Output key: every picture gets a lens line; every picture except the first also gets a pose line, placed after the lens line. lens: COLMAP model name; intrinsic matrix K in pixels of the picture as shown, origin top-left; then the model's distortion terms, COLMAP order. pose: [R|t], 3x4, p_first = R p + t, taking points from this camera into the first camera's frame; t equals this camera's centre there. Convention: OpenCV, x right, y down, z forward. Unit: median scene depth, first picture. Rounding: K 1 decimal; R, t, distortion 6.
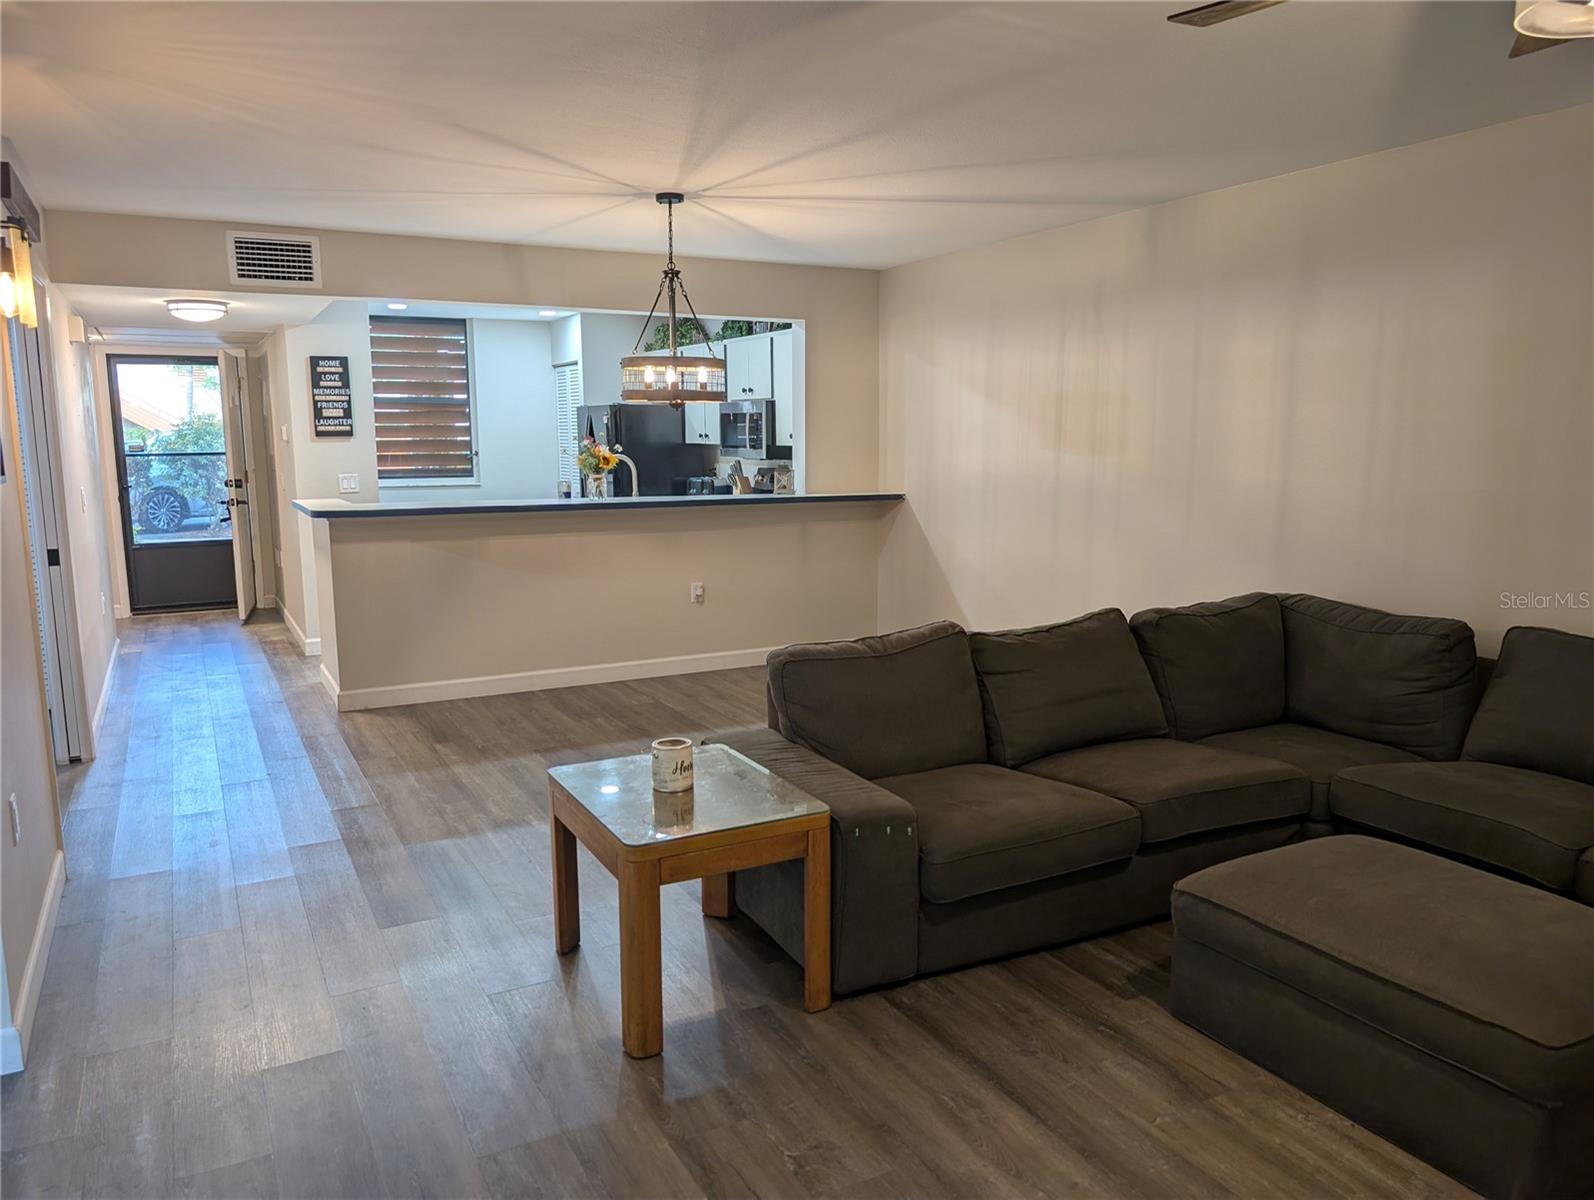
lens RADIAL K [[1168.4, 0, 806.6], [0, 1168.4, 610.1], [0, 0, 1]] dist [0.033615, -0.052372]
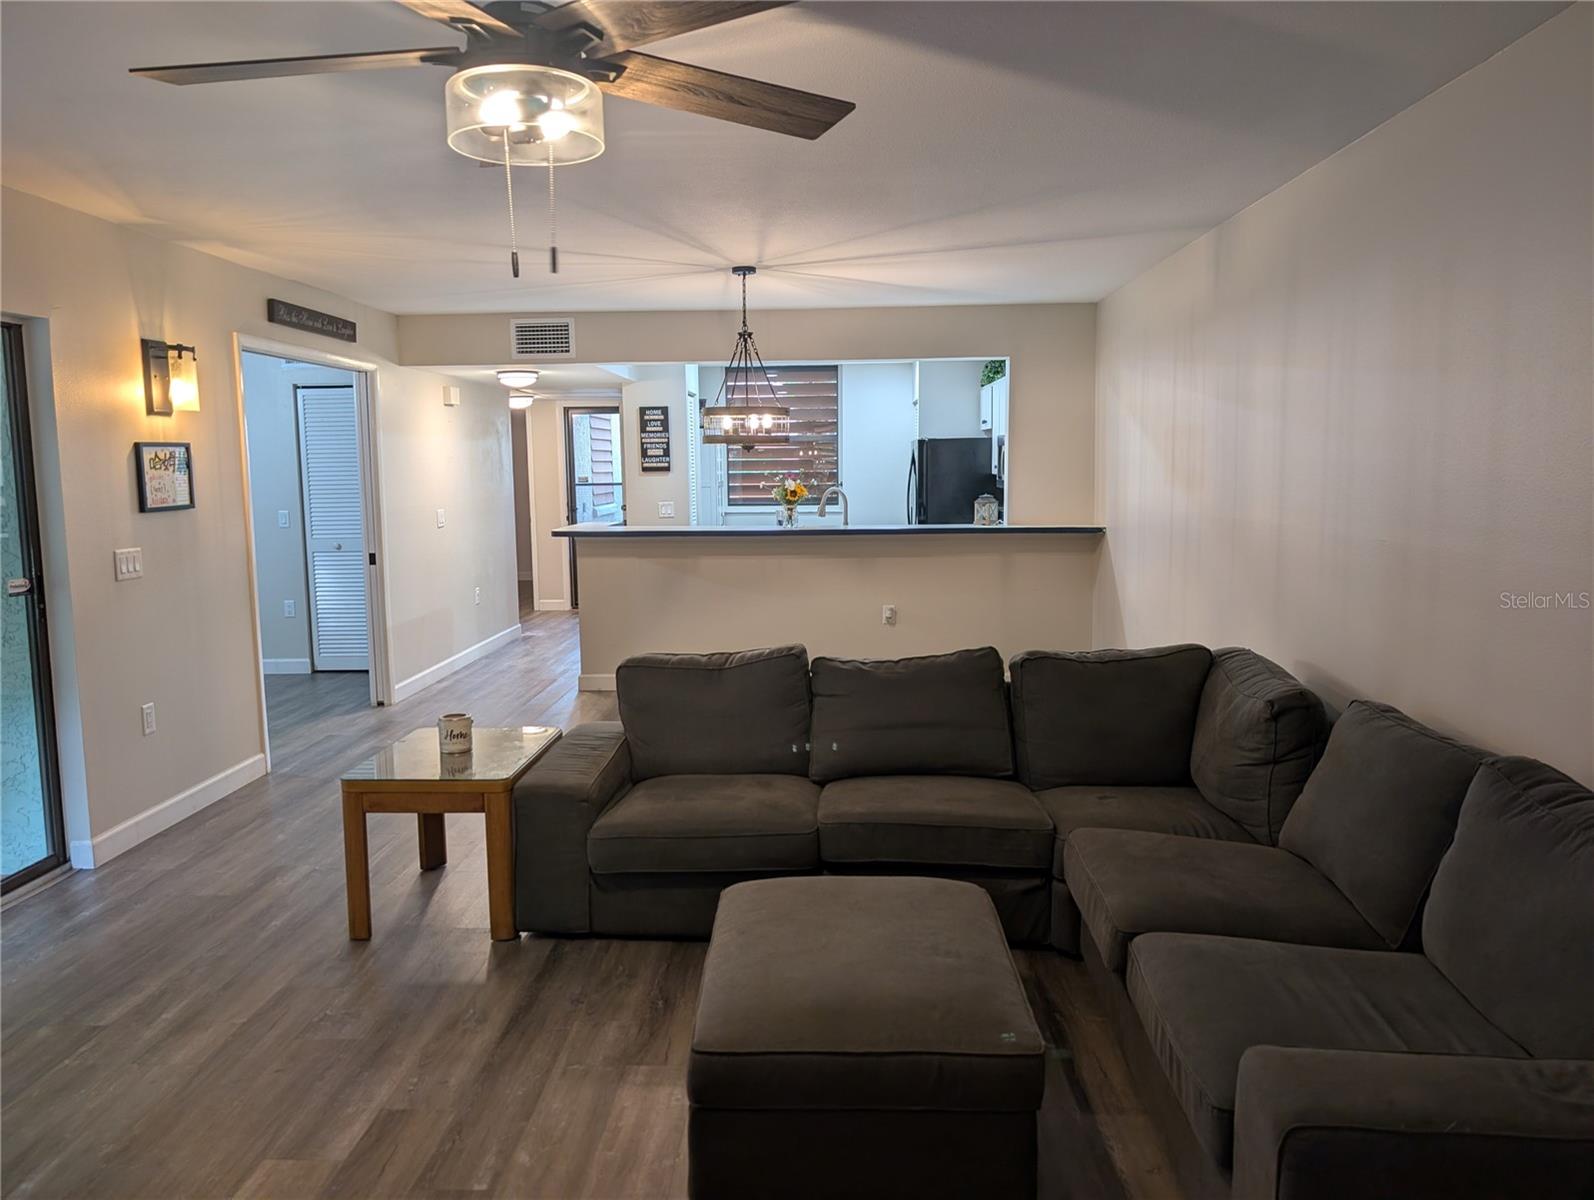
lens RADIAL K [[1168.4, 0, 799.7], [0, 1168.4, 600.6], [0, 0, 1]] dist [0.033615, -0.052372]
pose [[0.858106, 0.054863, -0.510533, 0.386915], [-0.069393, 0.997545, -0.009439, -0.012455], [0.508762, 0.043528, 0.859806, 0.031212]]
